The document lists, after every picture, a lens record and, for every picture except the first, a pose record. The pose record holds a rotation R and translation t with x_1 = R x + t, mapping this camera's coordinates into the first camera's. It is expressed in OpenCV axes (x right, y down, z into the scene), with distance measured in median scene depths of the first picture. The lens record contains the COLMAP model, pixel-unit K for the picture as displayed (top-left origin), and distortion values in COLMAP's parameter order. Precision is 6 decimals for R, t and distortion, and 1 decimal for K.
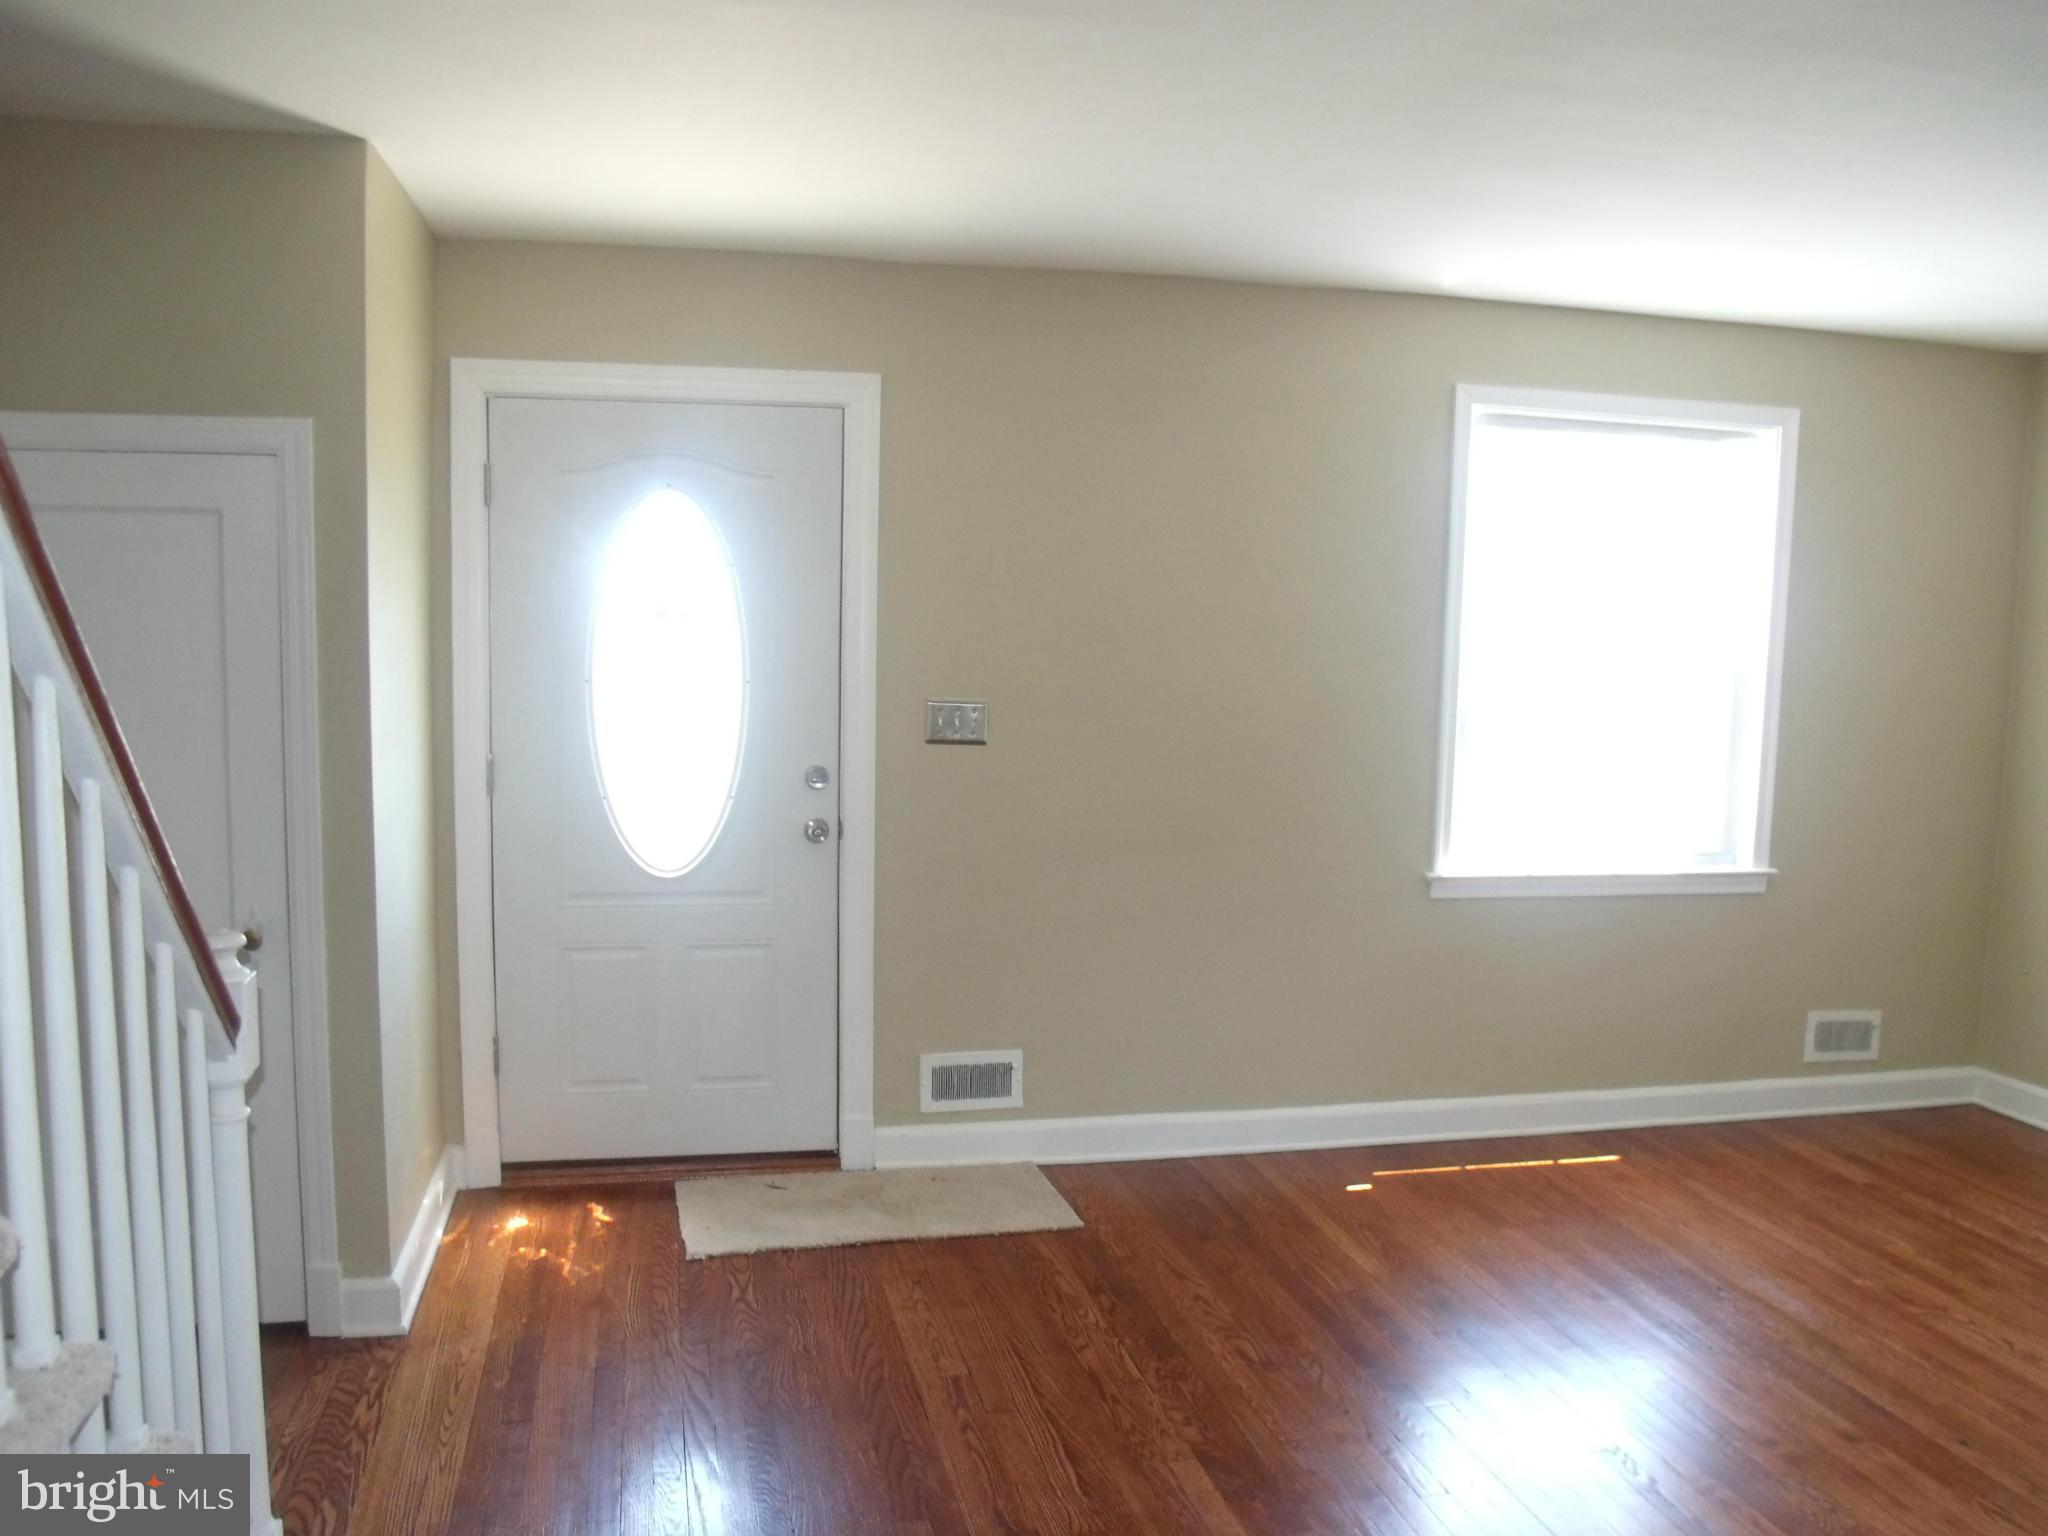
lens RADIAL K [[1649.9, 0, 1022.5], [0, 1649.9, 804.3], [0, 0, 1]] dist [-0.125348, 0.085780]
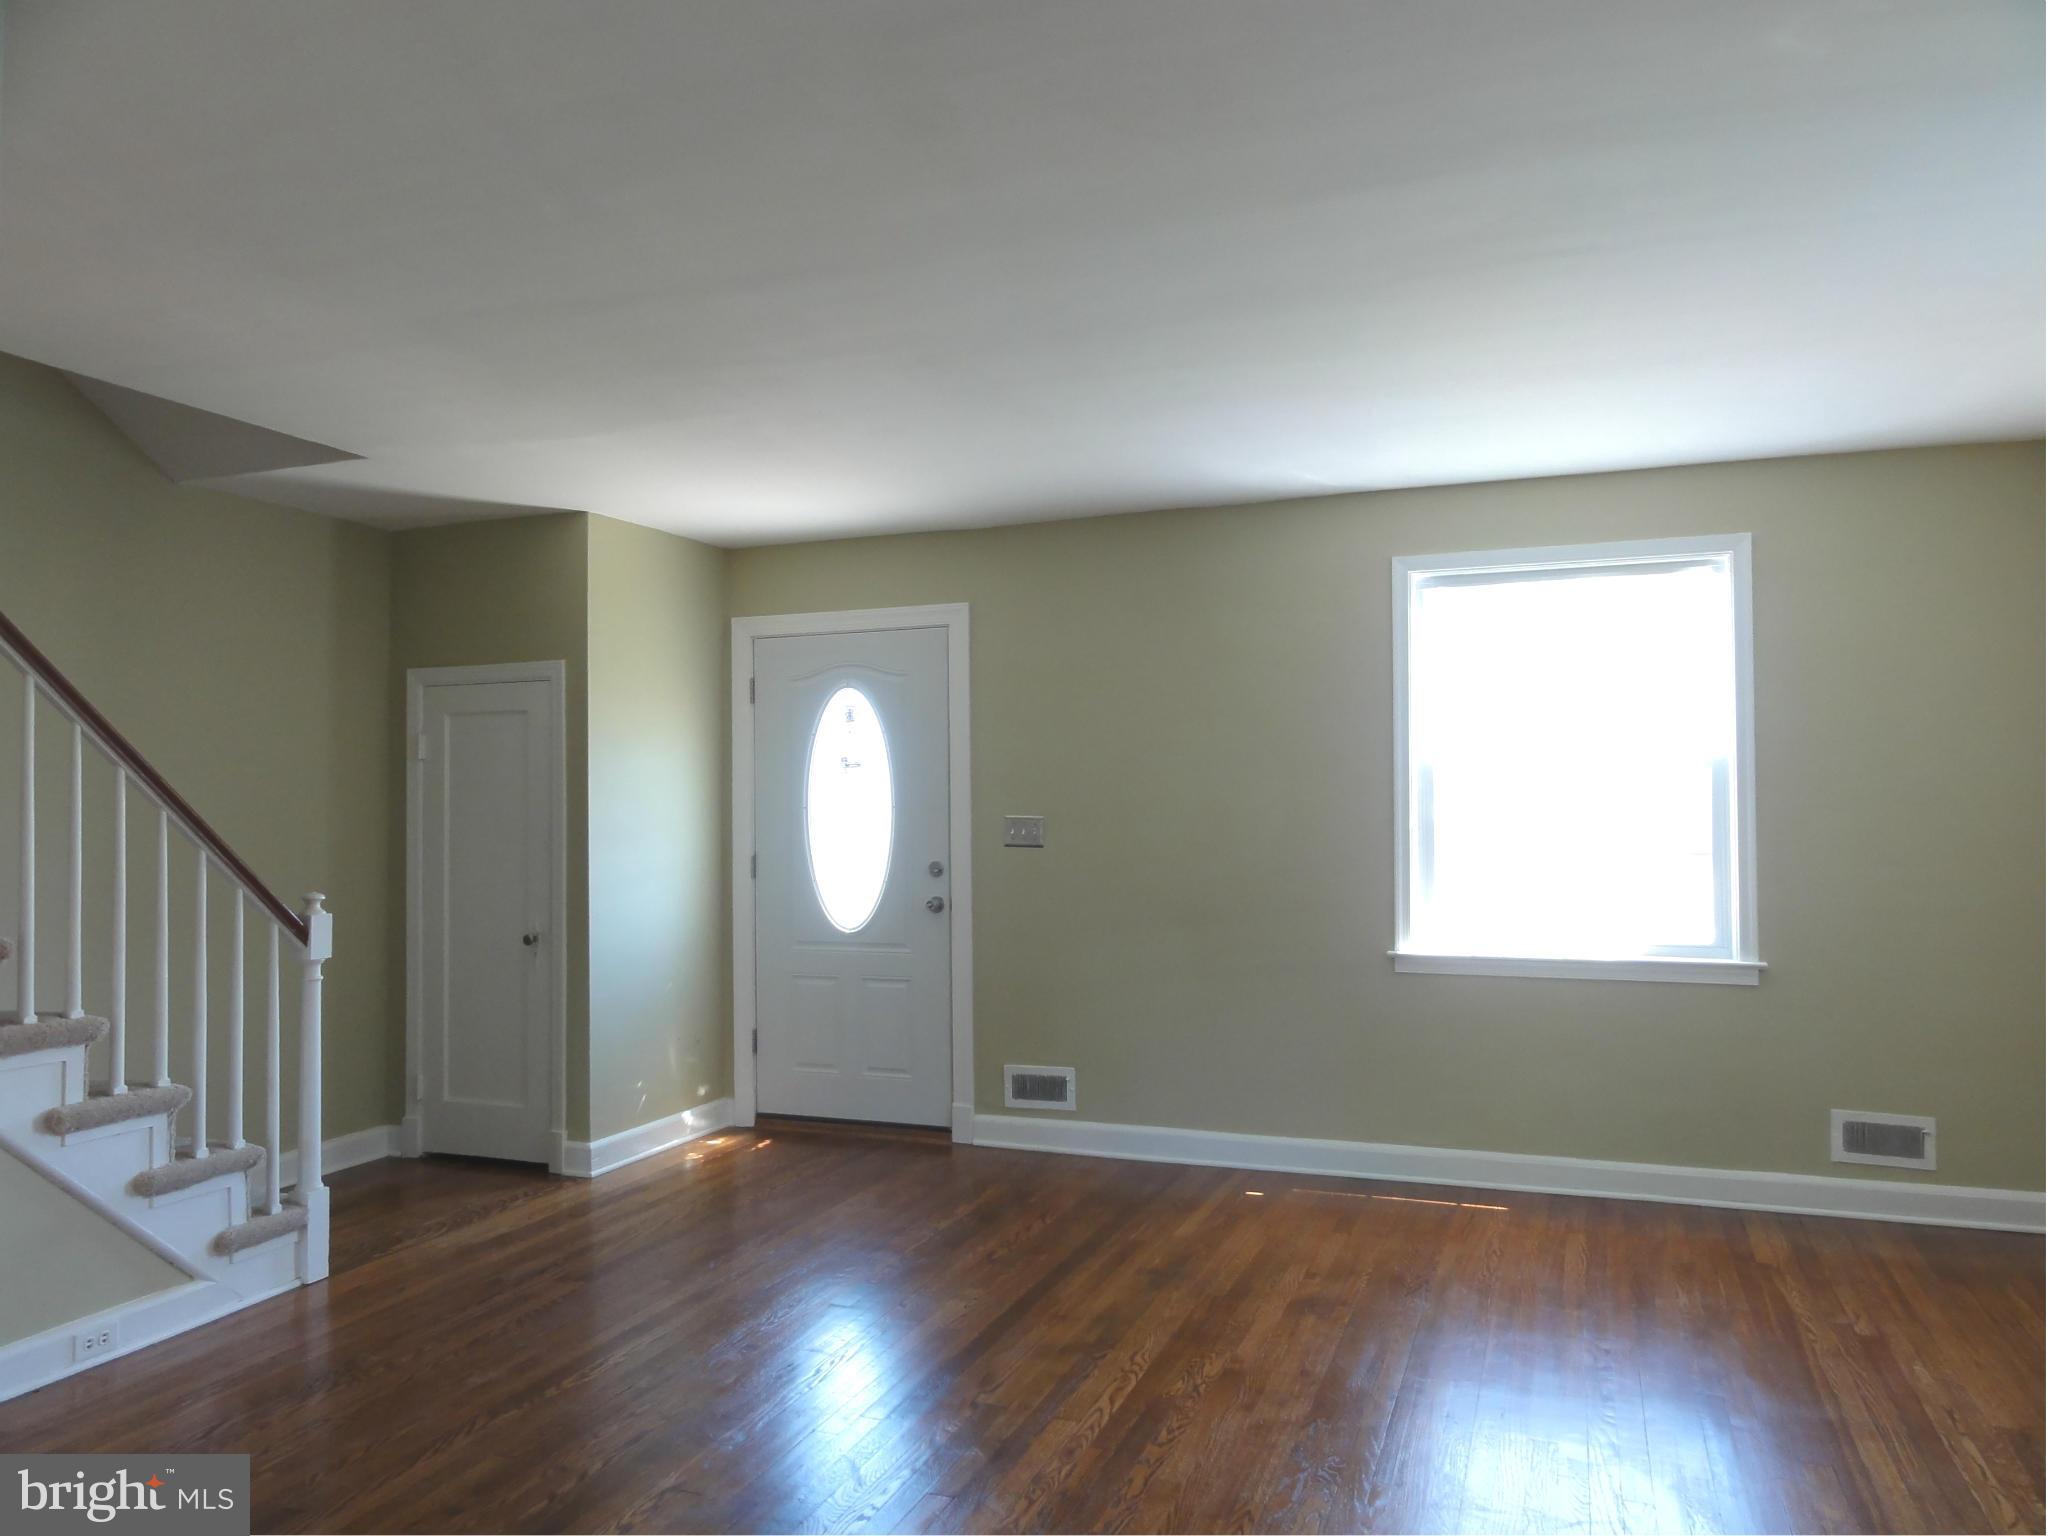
lens RADIAL K [[1440.1, 0, 1024.0], [0, 1440.1, 768.0], [0, 0, 1]] dist [0.001645, 0.006393]
pose [[0.837149, -0.043659, -0.545230, 0.644276], [-0.036336, 0.990169, -0.135077, 0.065411], [0.545767, 0.132891, 0.827332, -0.059788]]
